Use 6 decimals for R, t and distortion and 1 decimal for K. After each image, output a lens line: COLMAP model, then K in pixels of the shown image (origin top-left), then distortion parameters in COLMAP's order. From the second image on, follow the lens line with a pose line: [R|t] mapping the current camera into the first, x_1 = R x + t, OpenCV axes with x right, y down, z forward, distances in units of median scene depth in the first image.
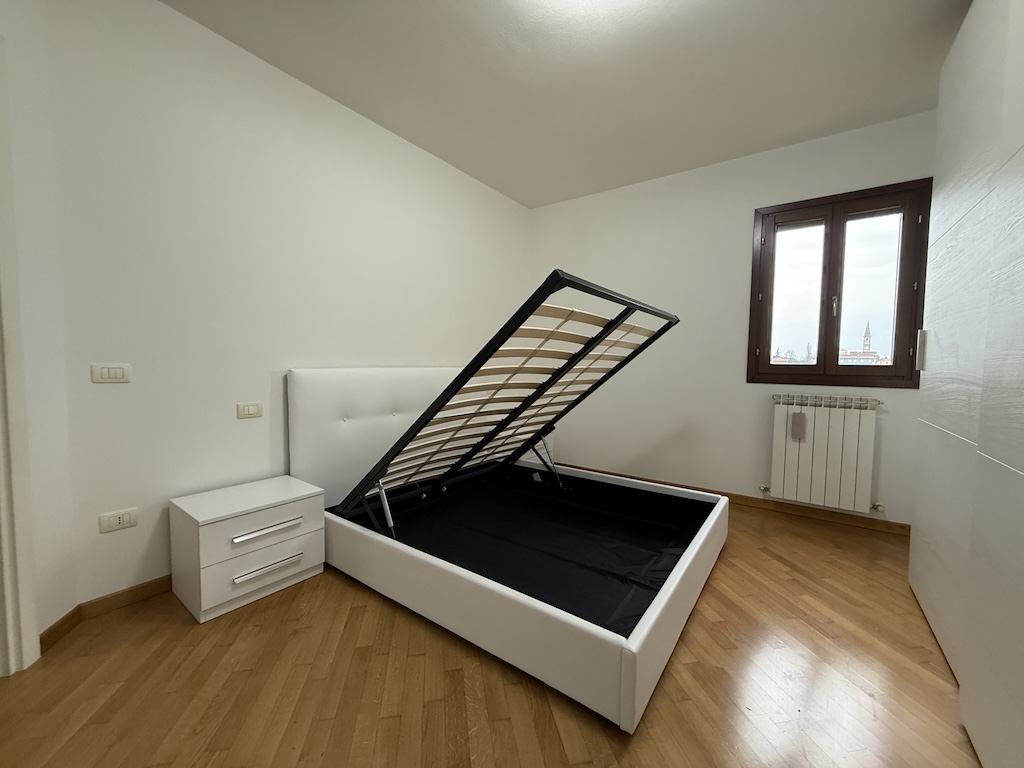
lens RADIAL K [[411.9, 0, 511.0], [0, 411.9, 380.9], [0, 0, 1]] dist [0.001506, 0.000806]
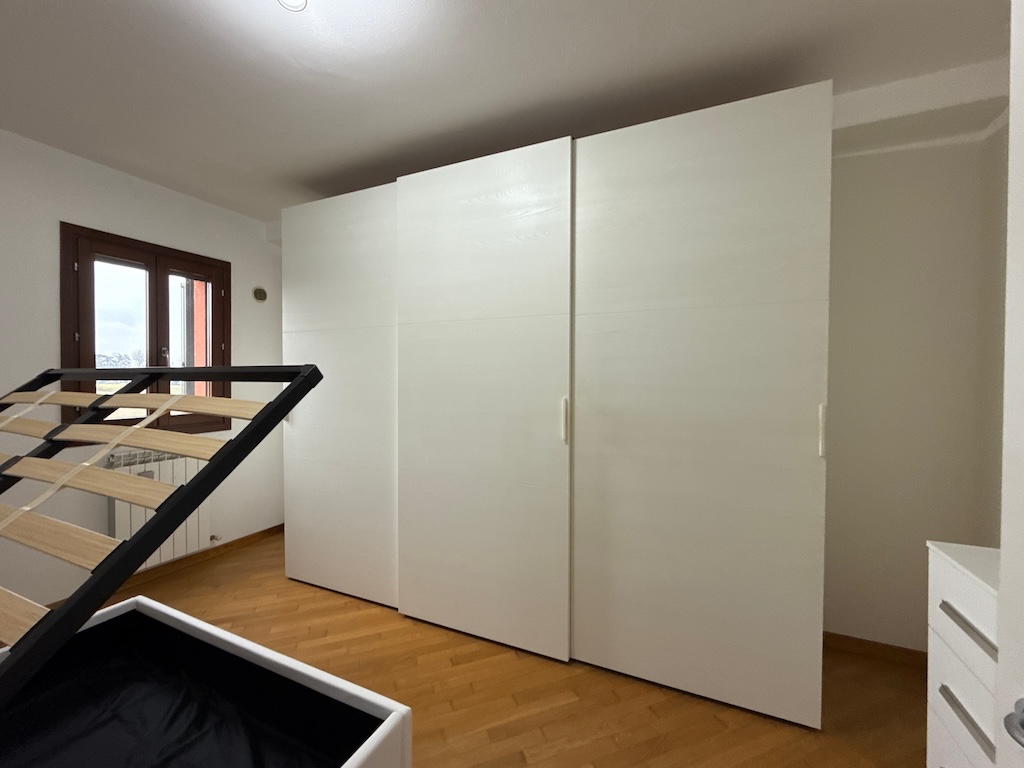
lens RADIAL K [[411.9, 0, 502.9], [0, 411.9, 385.1], [0, 0, 1]] dist [0.001506, 0.000806]
pose [[-0.203059, -0.027680, 0.978775, -0.378216], [0.037310, 0.998656, 0.035982, -0.125642], [-0.978455, 0.043824, -0.201753, 0.421550]]
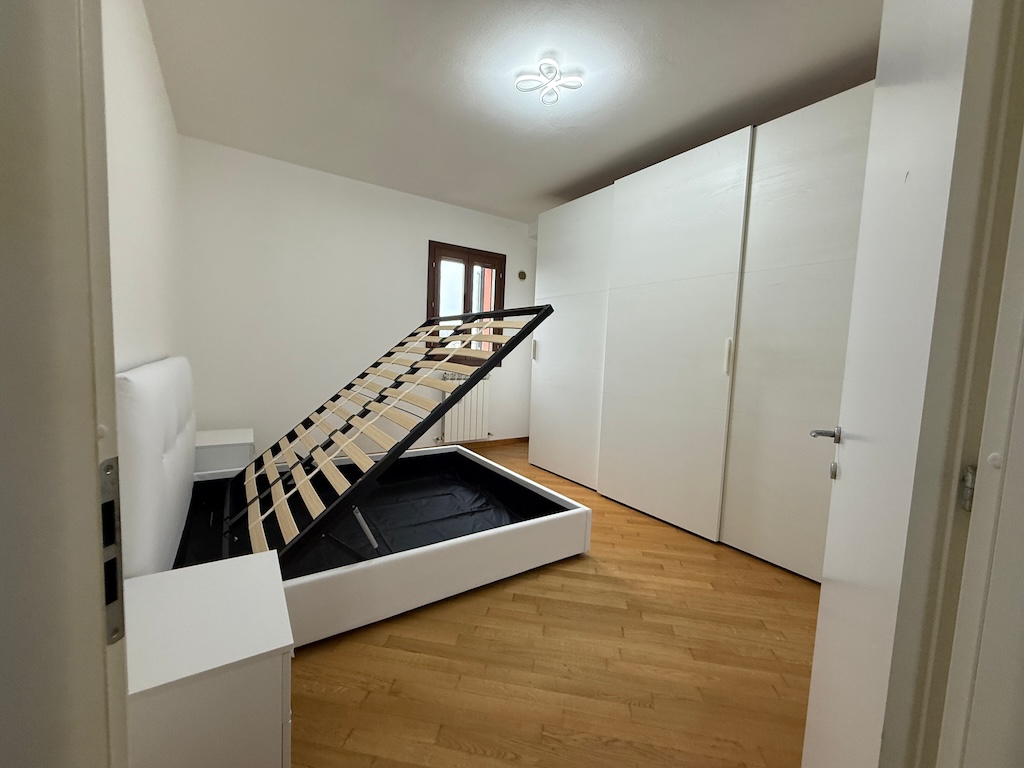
lens RADIAL K [[411.9, 0, 518.0], [0, 411.9, 381.7], [0, 0, 1]] dist [0.001506, 0.000806]
pose [[0.316074, -0.065533, 0.946469, -0.734638], [0.005064, 0.997714, 0.067390, -0.040044], [-0.948721, -0.016507, 0.315683, 0.320741]]
